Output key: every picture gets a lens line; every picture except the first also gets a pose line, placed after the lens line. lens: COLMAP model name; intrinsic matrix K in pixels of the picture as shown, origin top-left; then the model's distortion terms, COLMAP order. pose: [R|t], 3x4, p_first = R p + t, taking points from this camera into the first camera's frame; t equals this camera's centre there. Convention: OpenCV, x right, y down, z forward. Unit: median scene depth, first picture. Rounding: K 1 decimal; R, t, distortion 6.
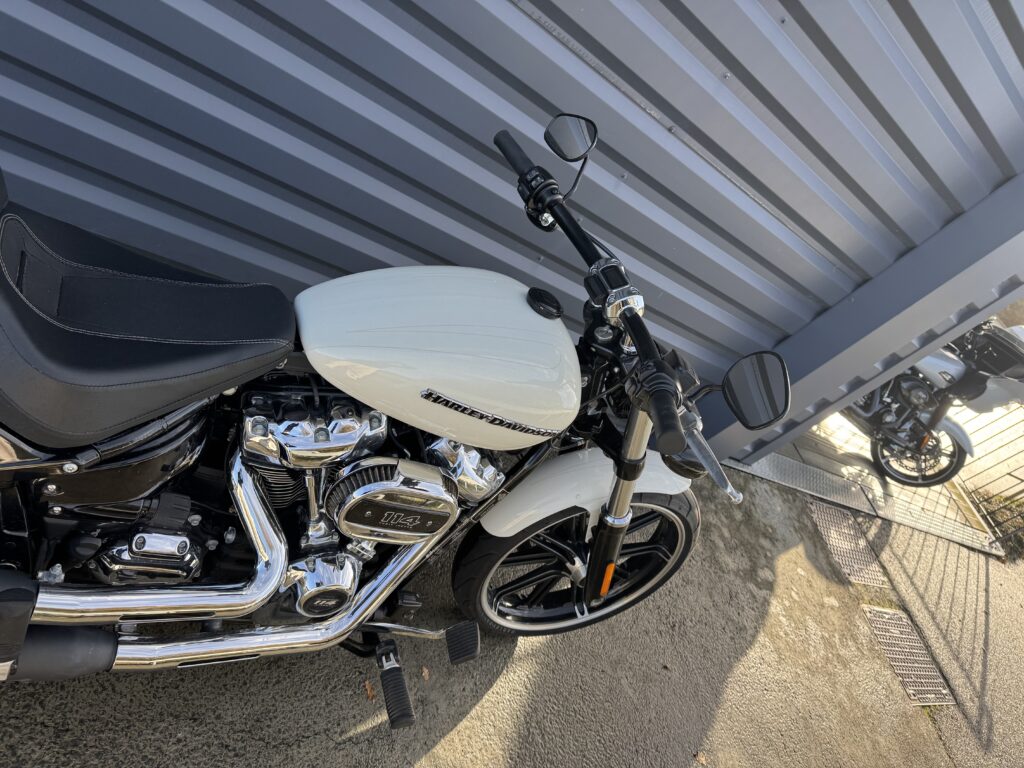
lens RADIAL K [[732.6, 0, 523.0], [0, 732.6, 374.7], [0, 0, 1]] dist [0.013717, -0.025467]
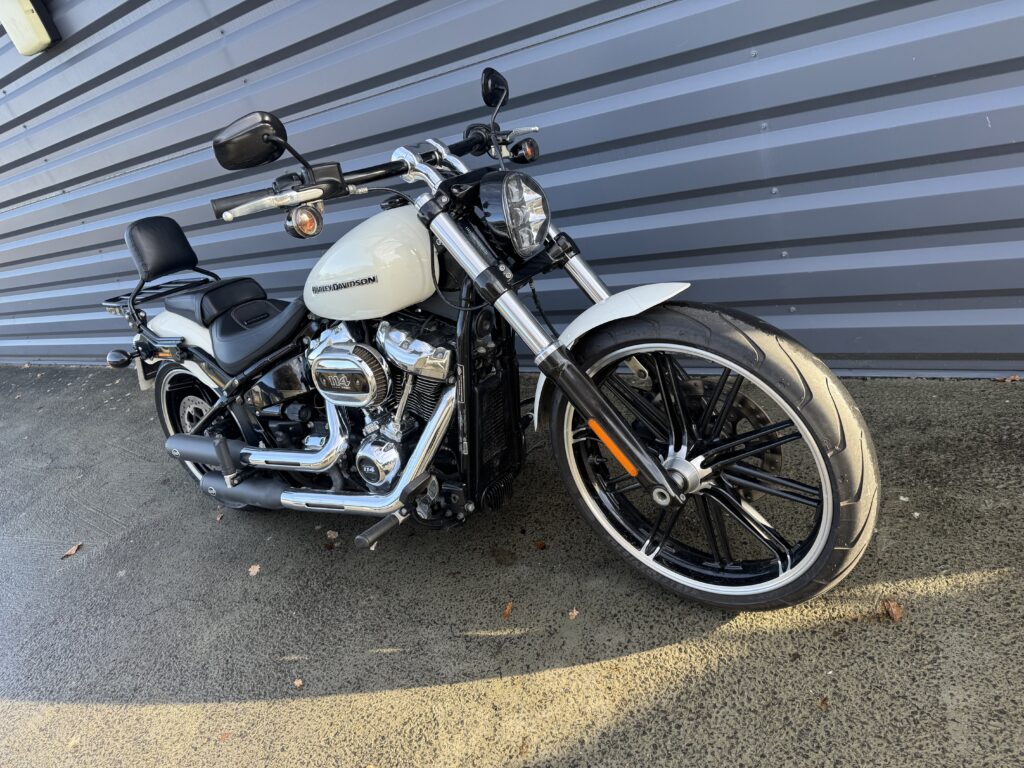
lens RADIAL K [[719.3, 0, 512.0], [0, 719.3, 384.0], [0, 0, 1]] dist [0.007112, -0.008281]
pose [[0.238608, -0.398235, -0.885706, 0.678575], [-0.023252, 0.909446, -0.415172, 0.454039], [0.970837, 0.119658, 0.207742, 0.603290]]
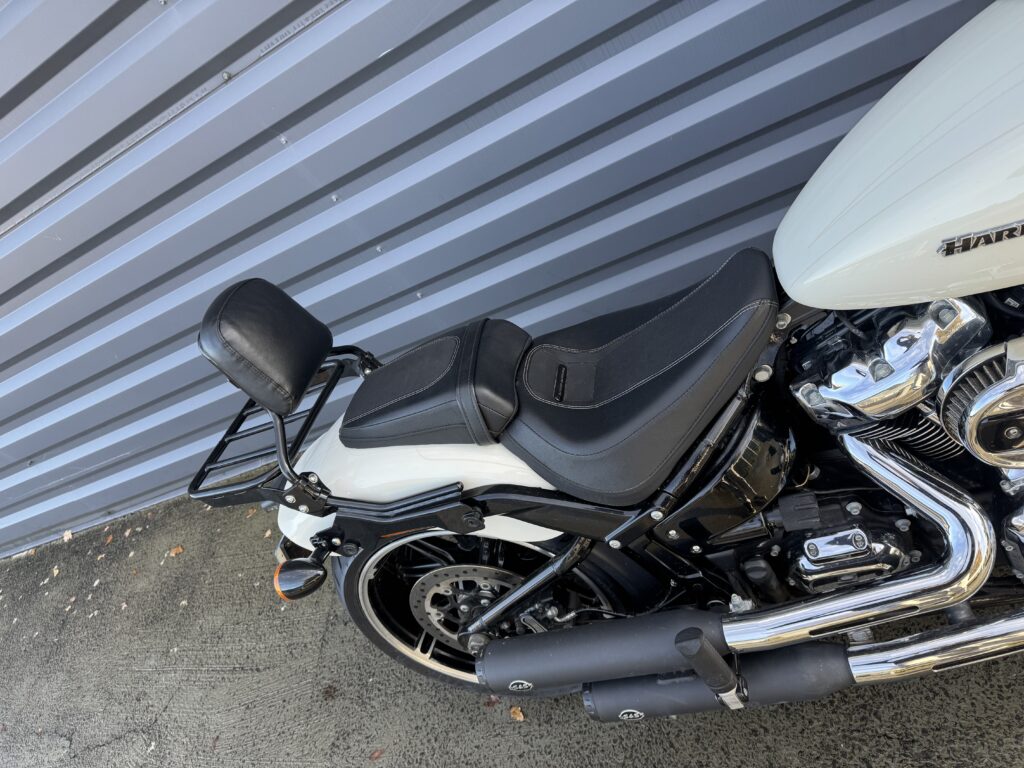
lens RADIAL K [[719.3, 0, 512.0], [0, 719.3, 384.0], [0, 0, 1]] dist [0.007112, -0.008281]
pose [[0.266145, -0.423355, -0.865989, 0.145387], [0.454161, 0.847500, -0.274739, 0.069331], [0.850238, -0.320178, 0.417830, 0.191942]]
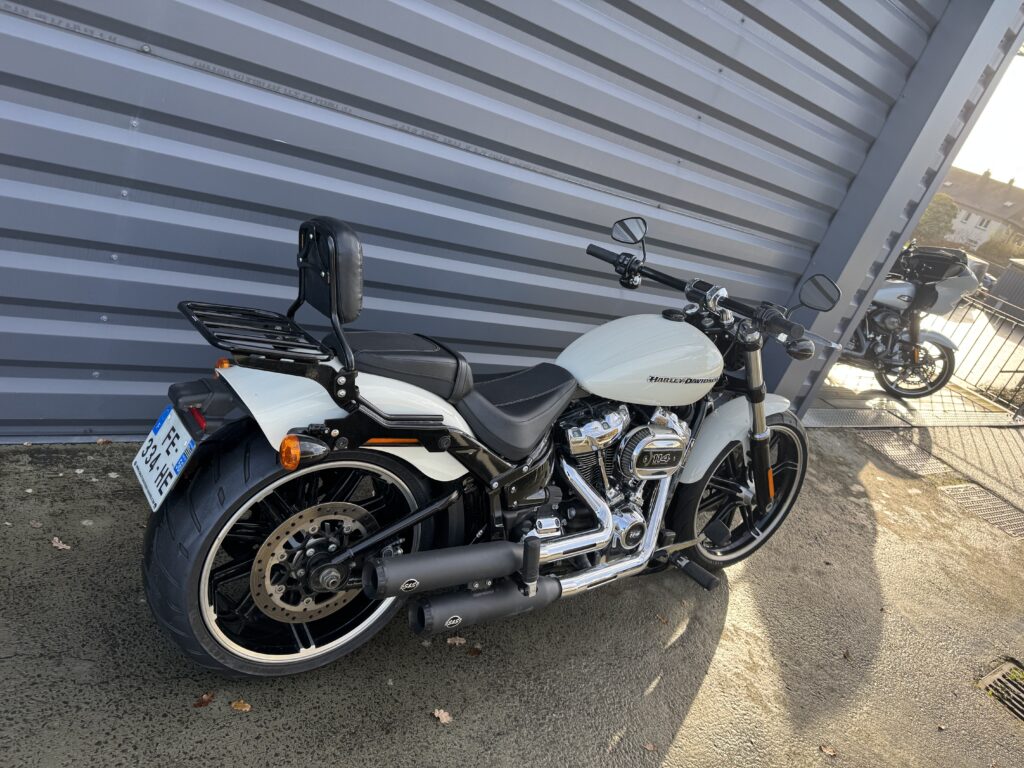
lens RADIAL K [[738.2, 0, 509.4], [0, 738.2, 365.1], [0, 0, 1]] dist [-0.006090, -0.003505]
pose [[0.909246, -0.412269, 0.057496, -0.288218], [0.415802, 0.893069, -0.171863, 0.087663], [0.019506, 0.180172, 0.983442, -0.414113]]
